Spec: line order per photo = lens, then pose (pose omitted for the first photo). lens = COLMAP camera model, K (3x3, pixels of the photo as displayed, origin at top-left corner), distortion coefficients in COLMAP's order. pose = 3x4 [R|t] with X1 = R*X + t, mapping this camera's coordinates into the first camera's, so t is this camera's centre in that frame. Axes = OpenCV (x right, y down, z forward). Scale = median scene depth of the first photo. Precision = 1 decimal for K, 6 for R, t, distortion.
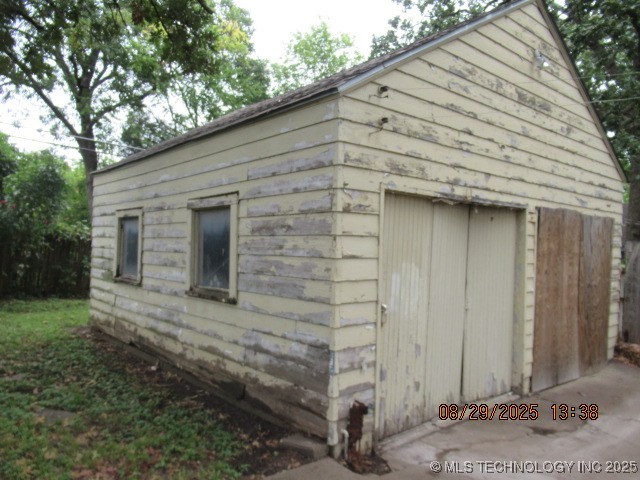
lens RADIAL K [[477.5, 0, 320.6], [0, 477.5, 238.4], [0, 0, 1]] dist [0.001077, -0.007219]
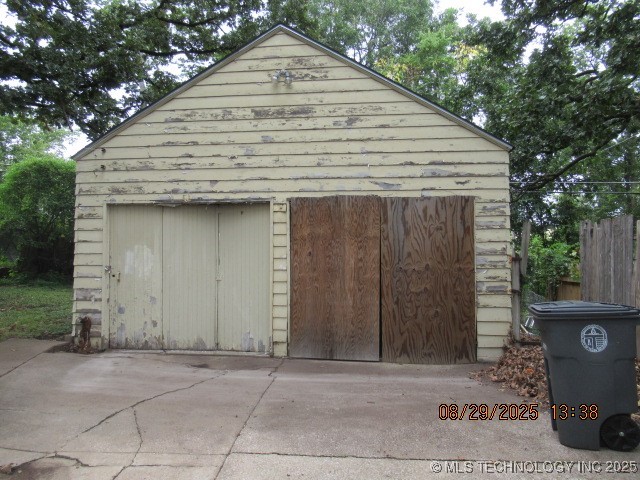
lens RADIAL K [[477.5, 0, 319.8], [0, 477.5, 242.7], [0, 0, 1]] dist [0.001077, -0.007219]
pose [[0.669367, -0.055641, -0.740845, 1.720176], [0.021236, 0.998217, -0.055784, 0.139452], [0.742628, 0.021607, 0.669355, 0.337033]]
